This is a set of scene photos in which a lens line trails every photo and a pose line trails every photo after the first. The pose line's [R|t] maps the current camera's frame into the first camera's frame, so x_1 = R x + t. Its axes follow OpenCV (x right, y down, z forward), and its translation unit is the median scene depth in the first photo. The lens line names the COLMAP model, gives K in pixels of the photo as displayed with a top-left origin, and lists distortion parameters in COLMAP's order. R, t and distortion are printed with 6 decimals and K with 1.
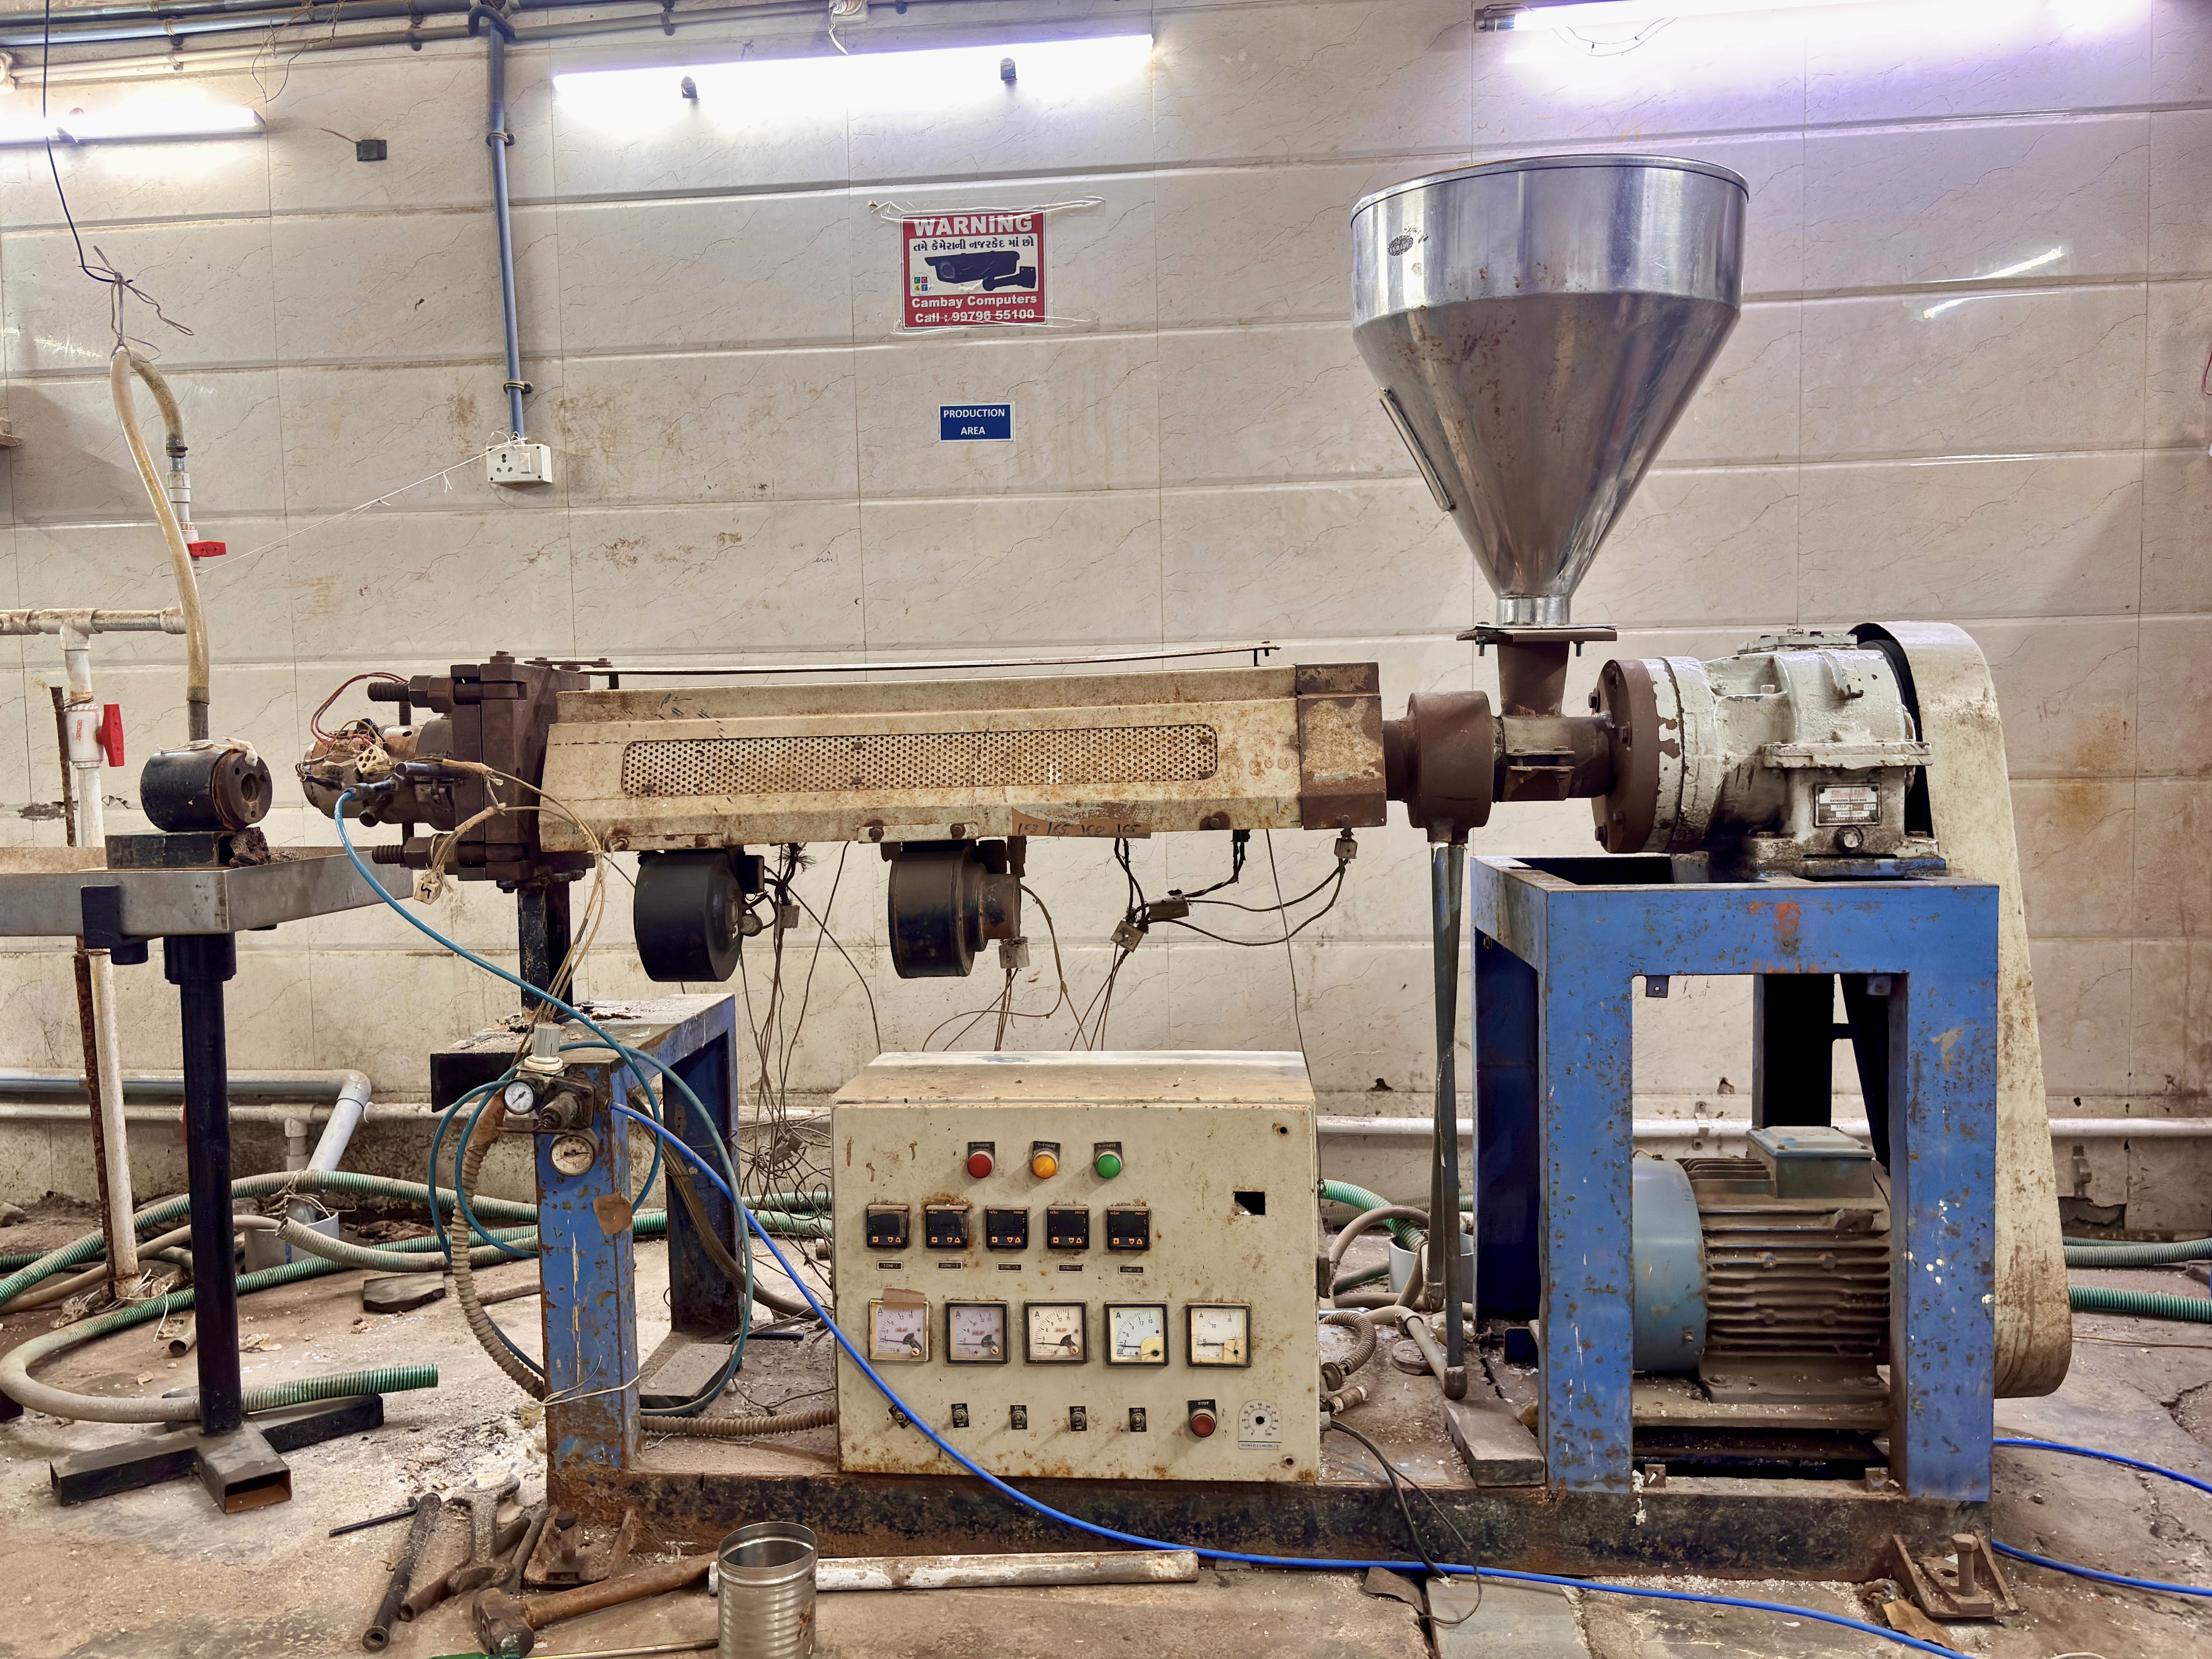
lens RADIAL K [[1697.7, 0, 1100.3], [0, 1697.7, 840.3], [0, 0, 1]] dist [0.033543, -0.043172]
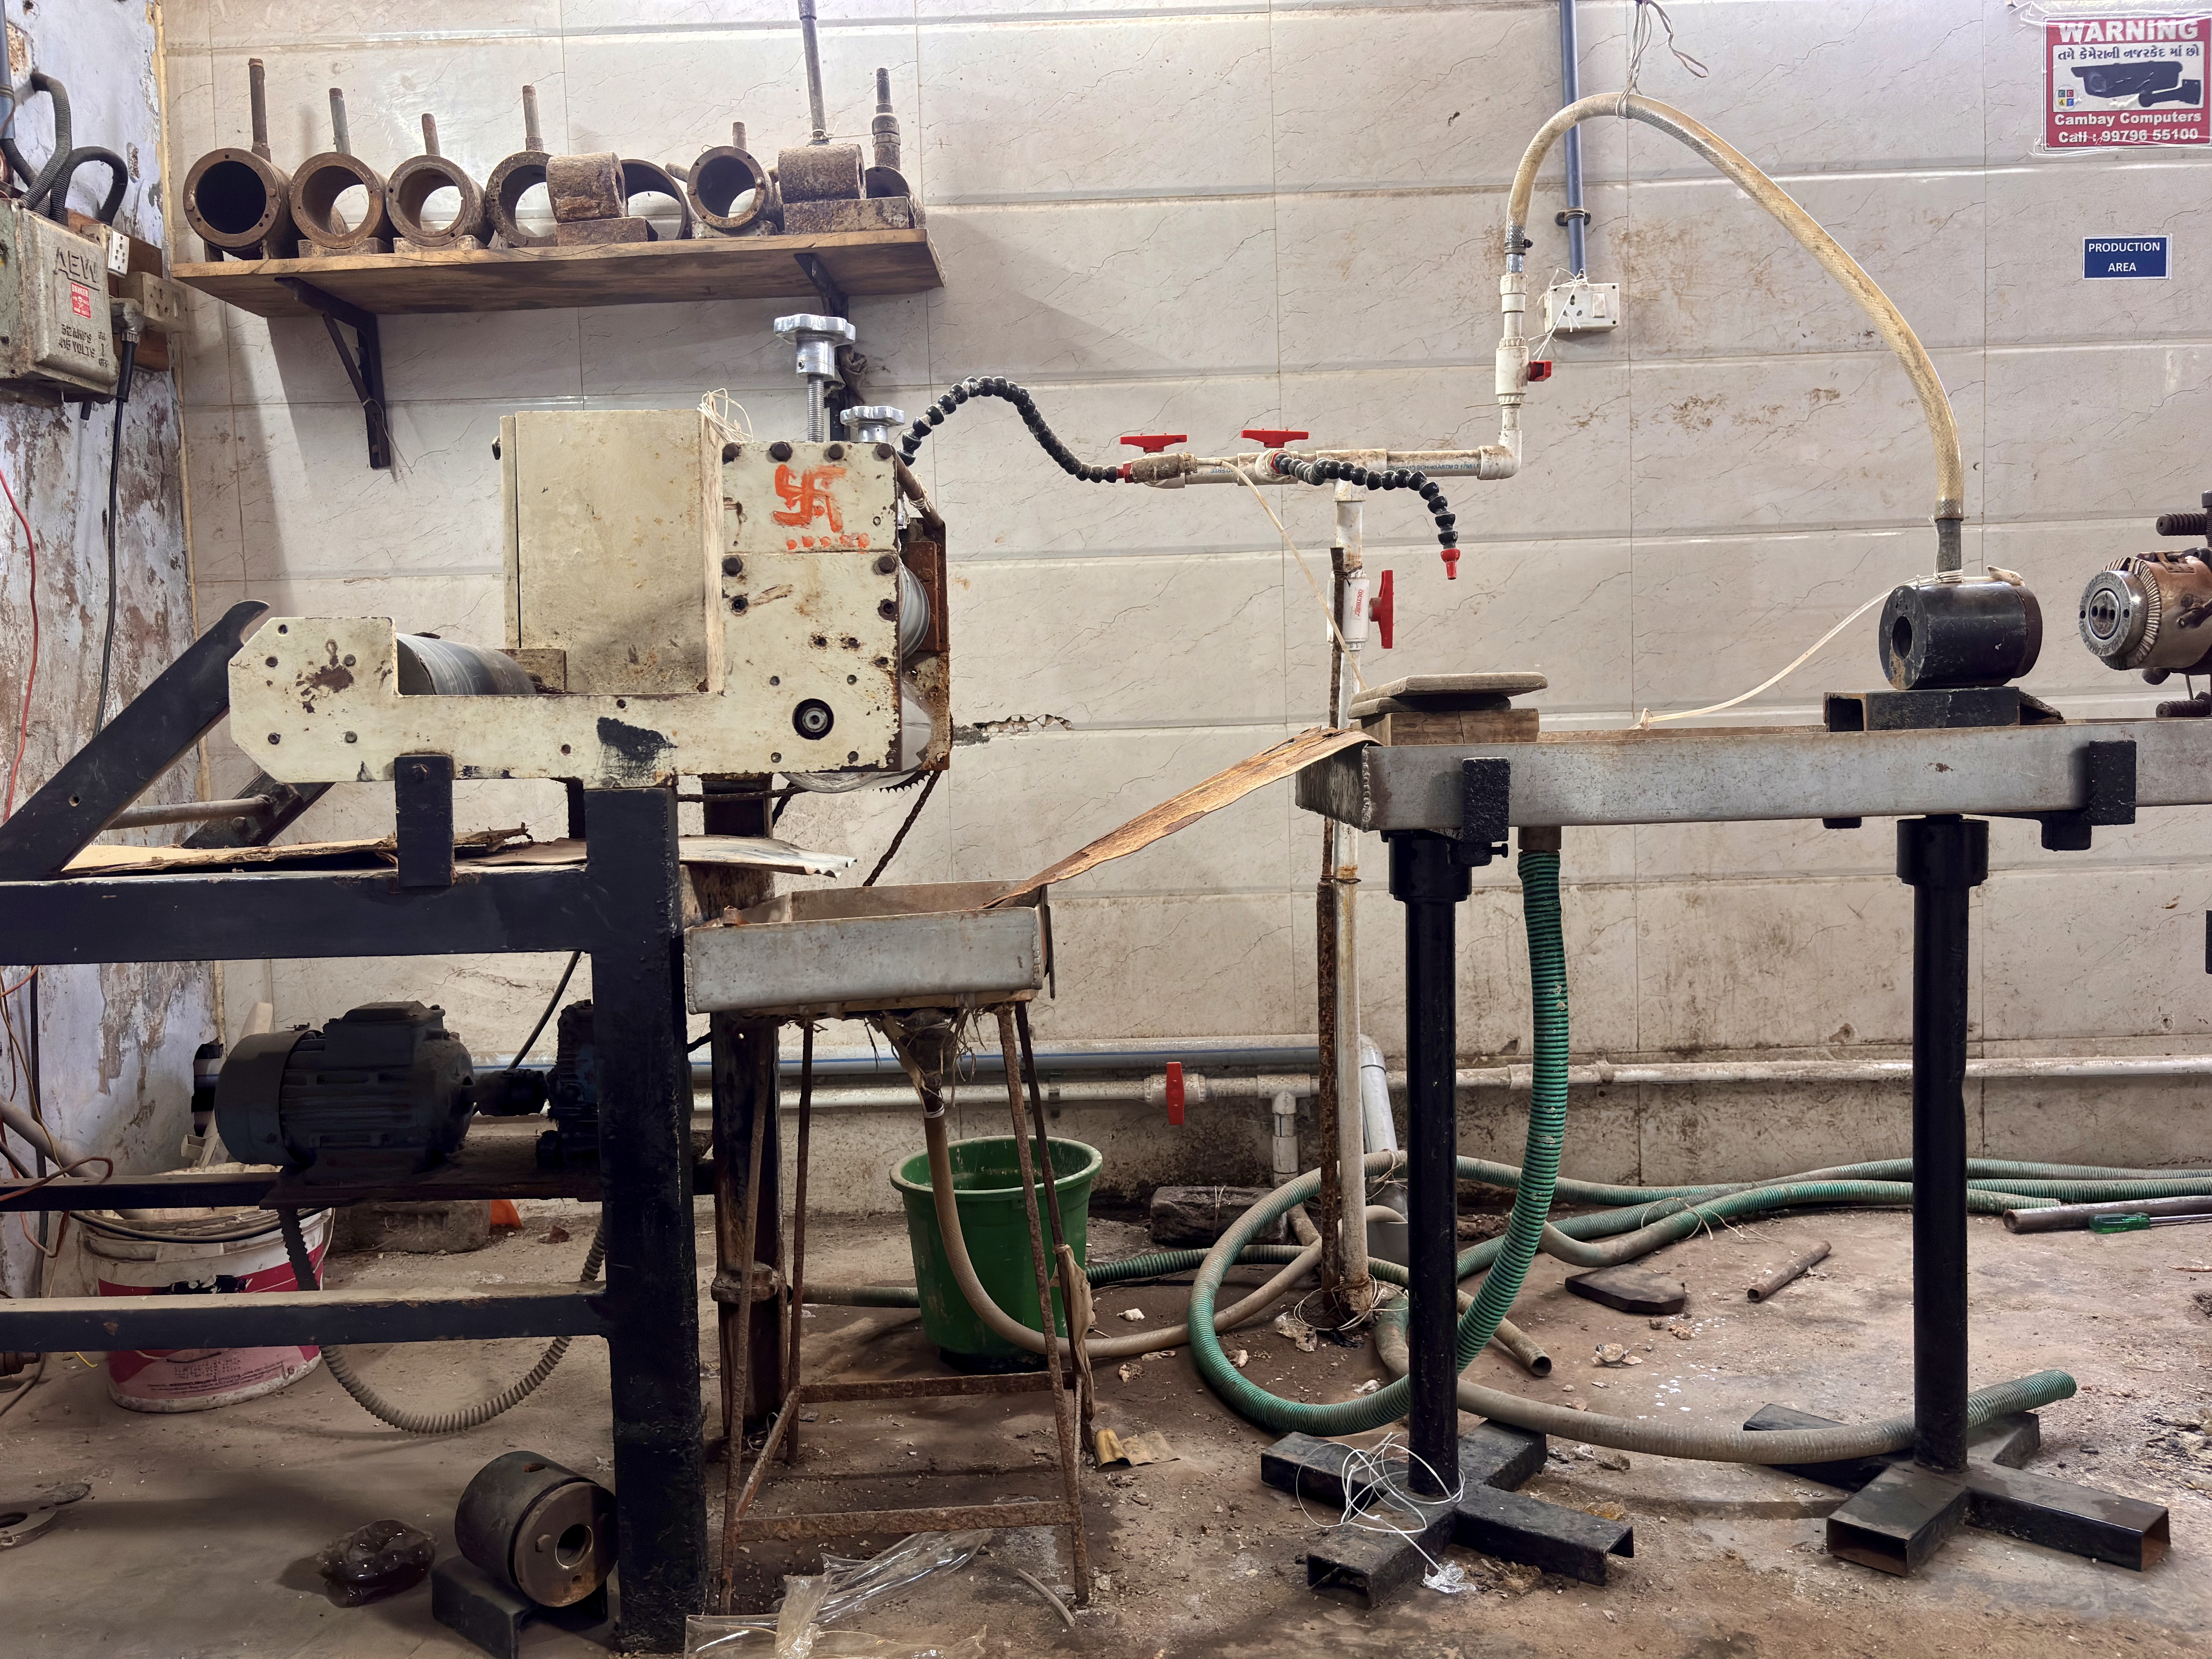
lens RADIAL K [[1697.7, 0, 1103.8], [0, 1697.7, 833.5], [0, 0, 1]] dist [0.033543, -0.043172]
pose [[0.994865, -0.022292, 0.098727, -0.684470], [0.022298, 0.999751, 0.001042, 0.034799], [-0.098725, 0.001164, 0.995114, 0.186397]]
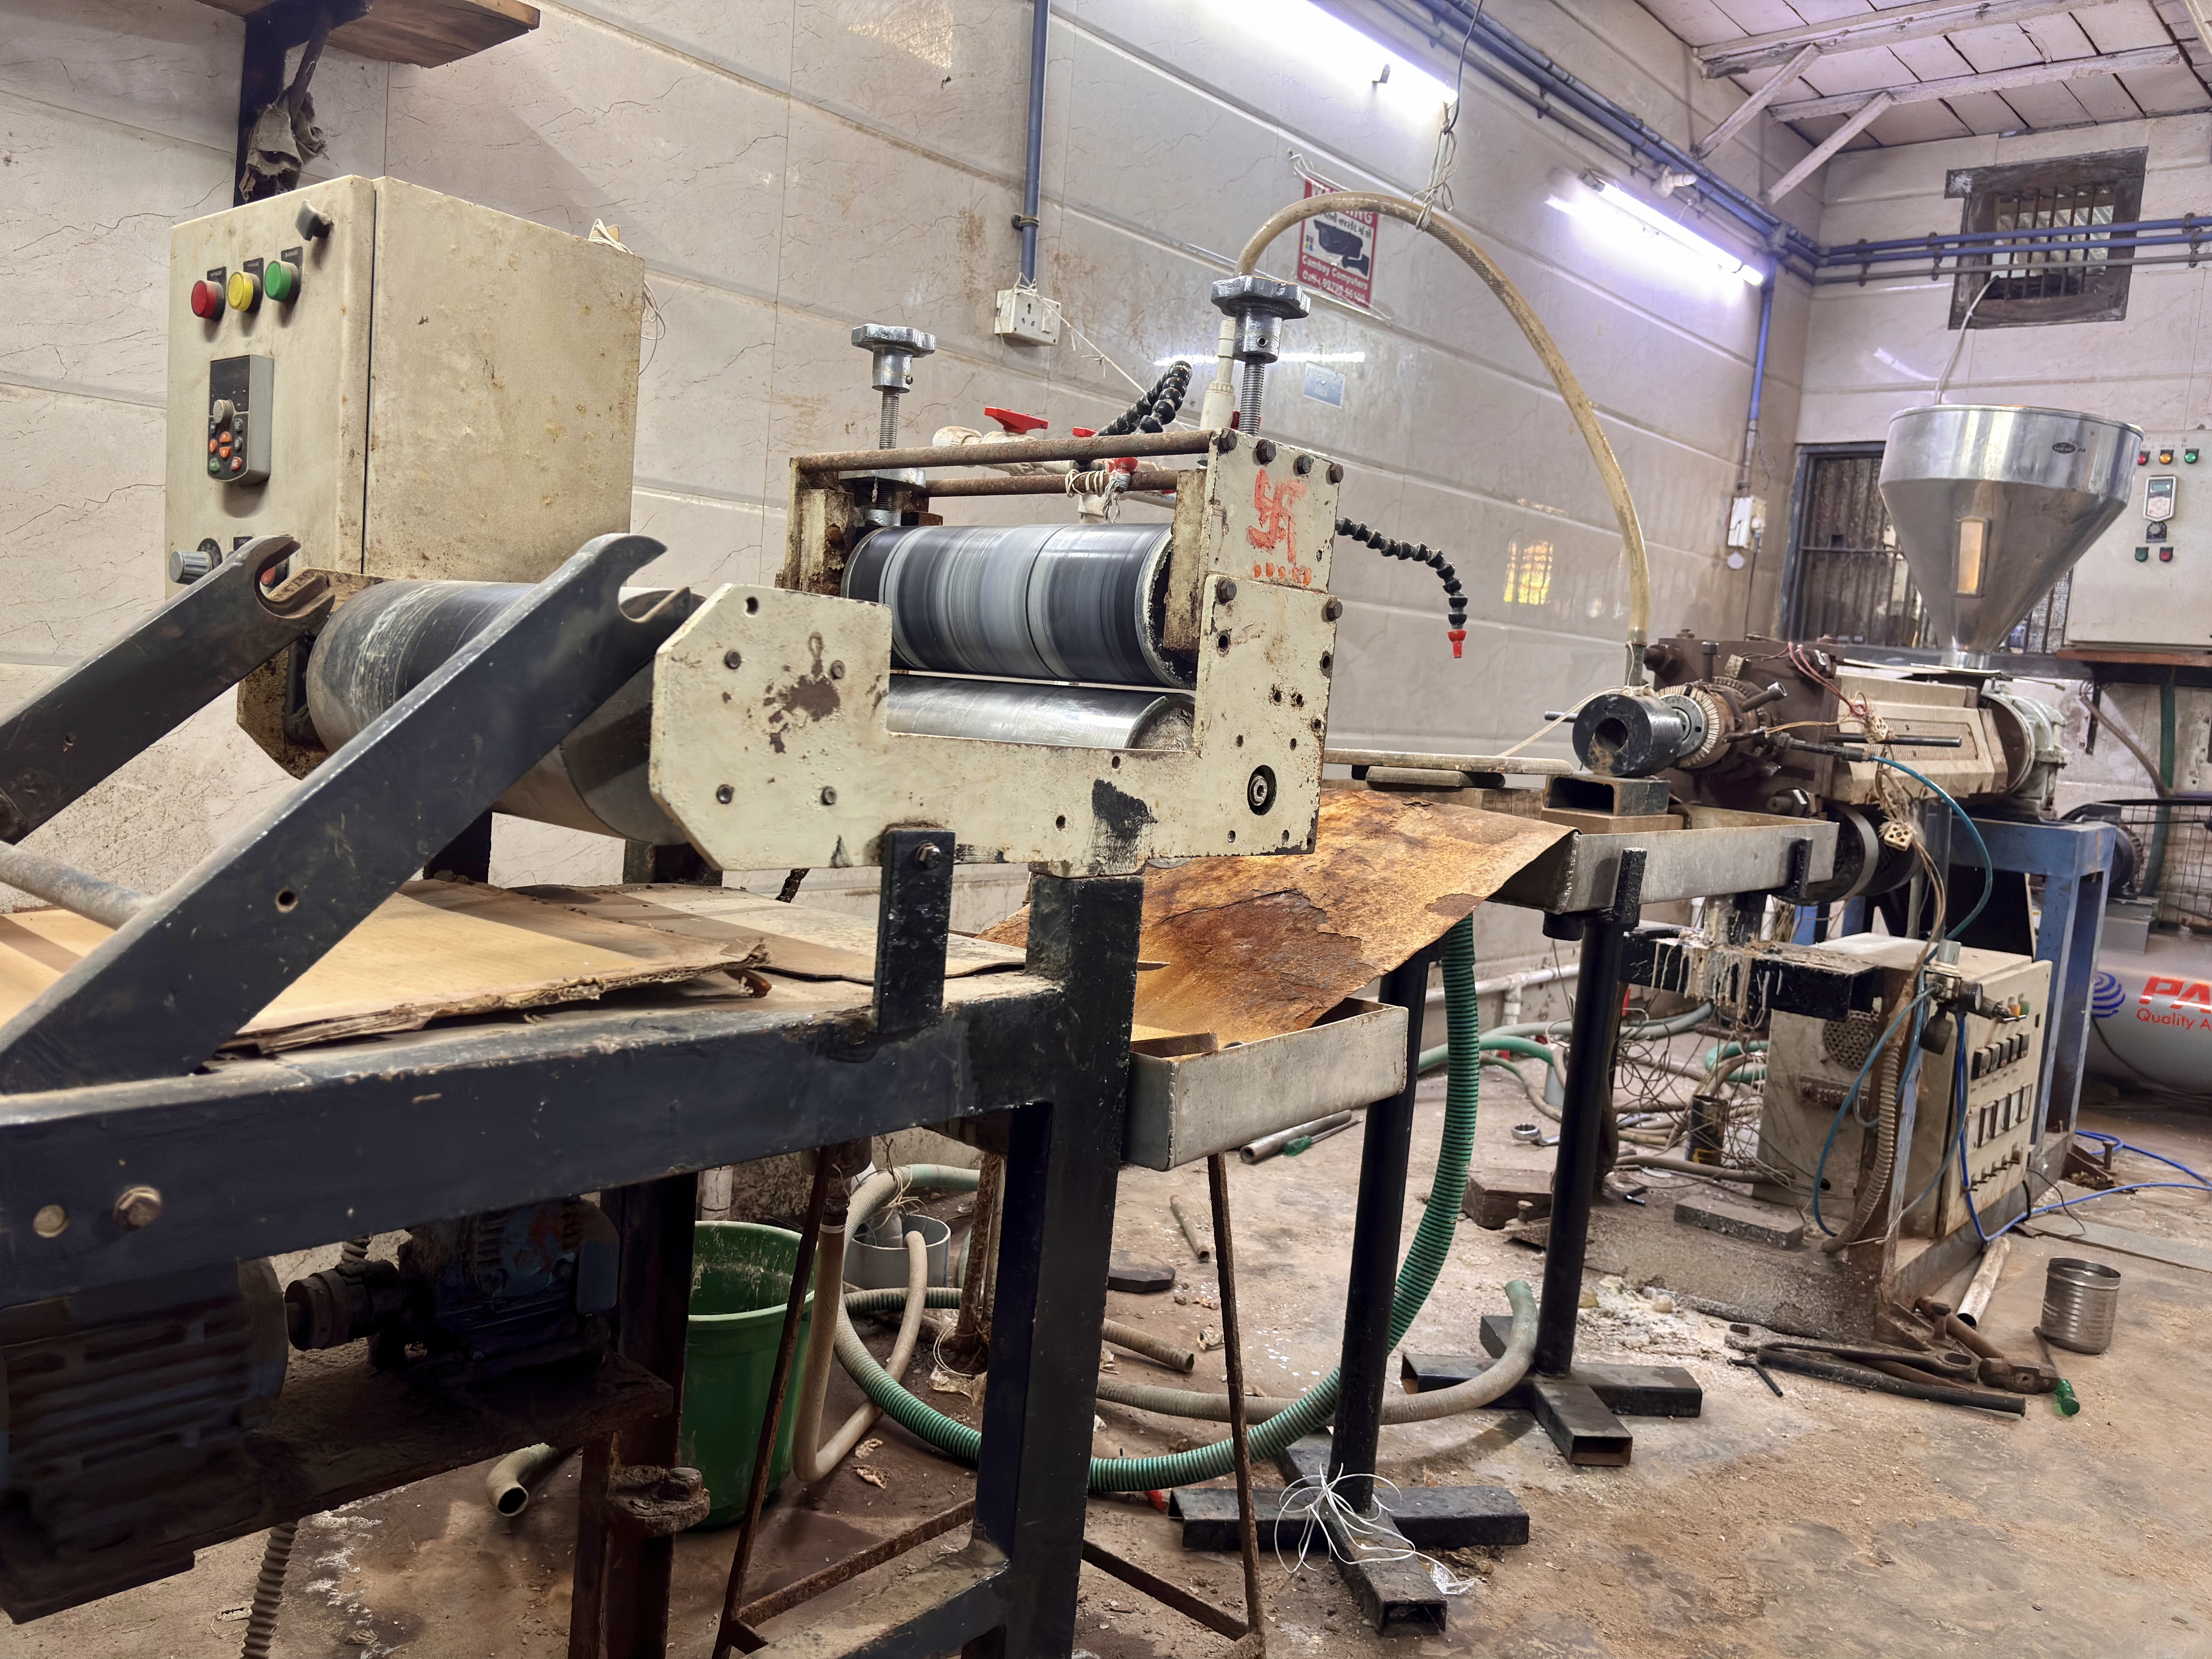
lens RADIAL K [[1697.7, 0, 1119.2], [0, 1697.7, 841.4], [0, 0, 1]] dist [0.033543, -0.043172]
pose [[0.563076, -0.018789, 0.826192, -1.055345], [-0.044954, 0.997565, 0.053325, -0.006028], [-0.825182, -0.067167, 0.560860, 0.477129]]
